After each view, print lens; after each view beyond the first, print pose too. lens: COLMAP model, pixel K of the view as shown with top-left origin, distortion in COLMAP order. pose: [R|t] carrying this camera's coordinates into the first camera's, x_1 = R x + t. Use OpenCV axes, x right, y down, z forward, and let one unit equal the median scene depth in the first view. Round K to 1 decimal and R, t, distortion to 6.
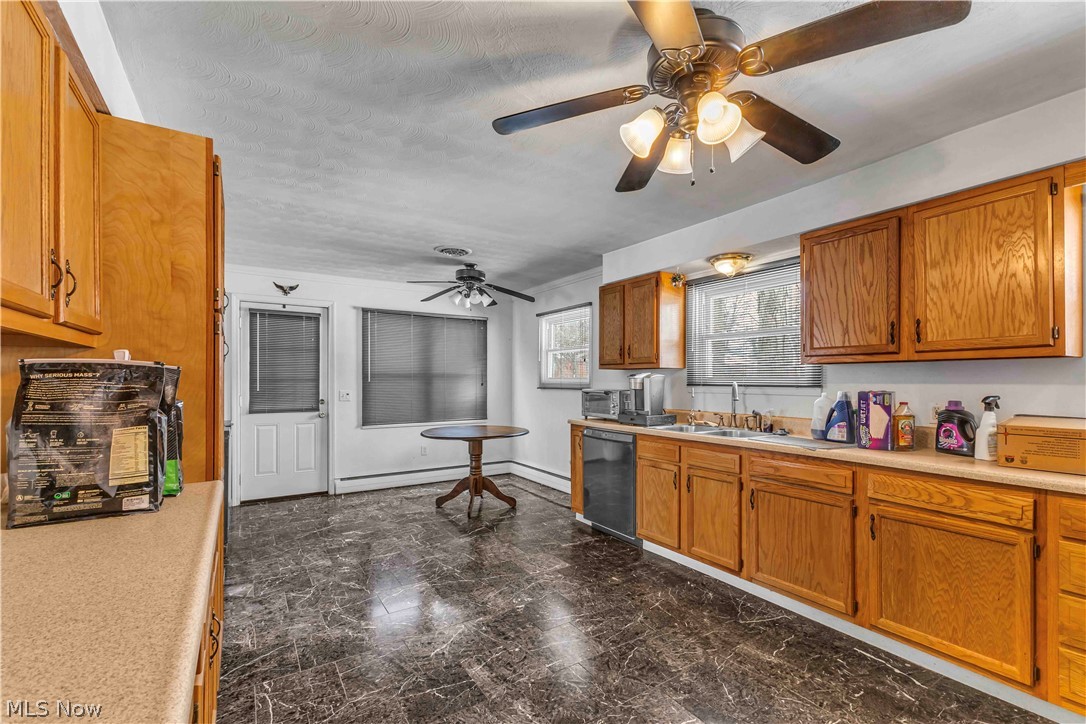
lens RADIAL K [[472.6, 0, 543.5], [0, 472.6, 377.5], [0, 0, 1]] dist [0.003336, 0.000383]
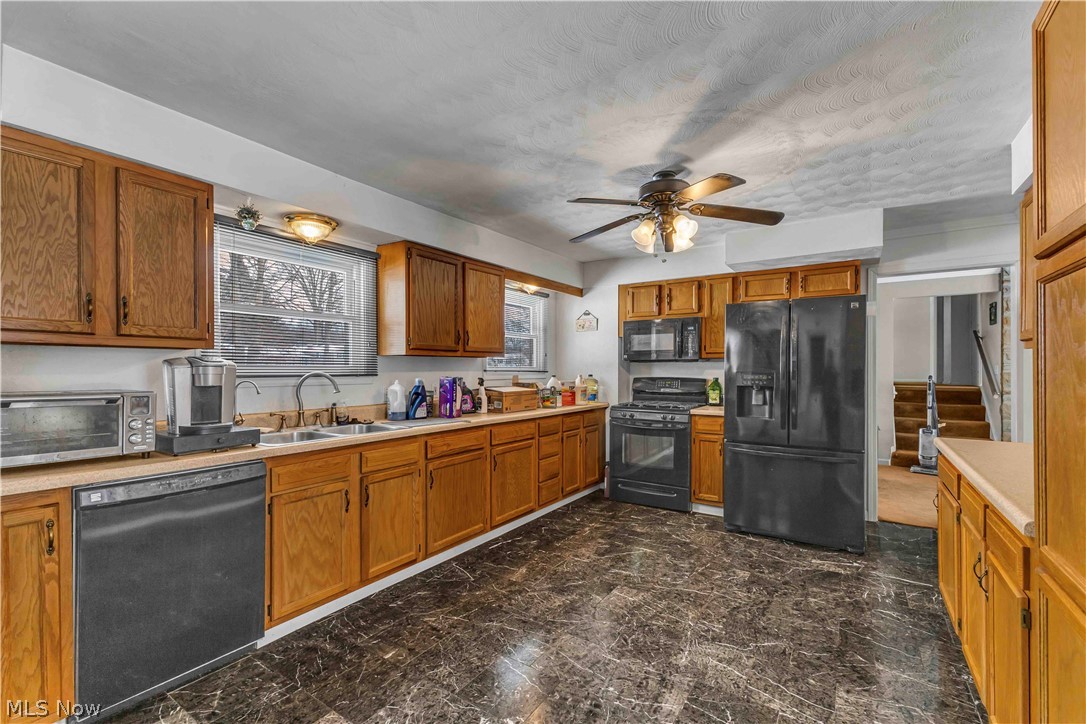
lens RADIAL K [[472.6, 0, 542.5], [0, 472.6, 368.2], [0, 0, 1]] dist [0.003336, 0.000383]
pose [[-0.403005, 0.001815, 0.915196, -0.458869], [-0.002339, 0.999993, -0.003013, 0.004682], [-0.915195, -0.003355, -0.402998, 0.857226]]
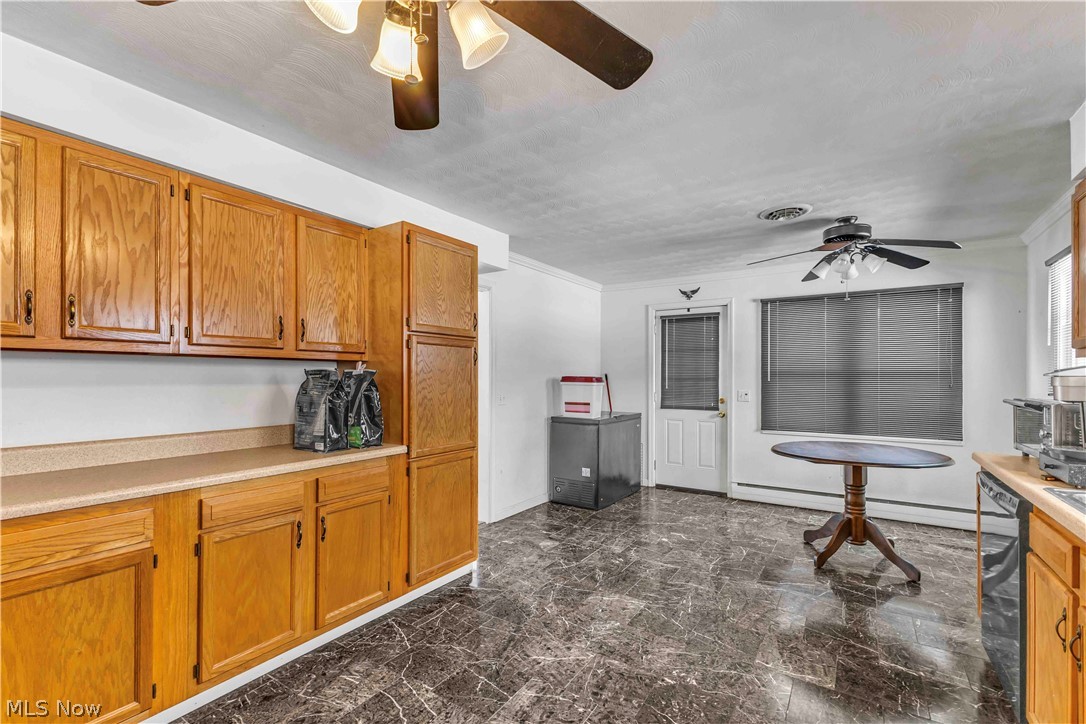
lens RADIAL K [[472.6, 0, 543.3], [0, 472.6, 372.8], [0, 0, 1]] dist [0.003336, 0.000383]
pose [[0.402347, -0.010334, -0.915429, 0.396601], [0.003639, 0.999946, -0.009688, 0.000565], [0.915480, 0.000567, 0.402363, 0.360911]]
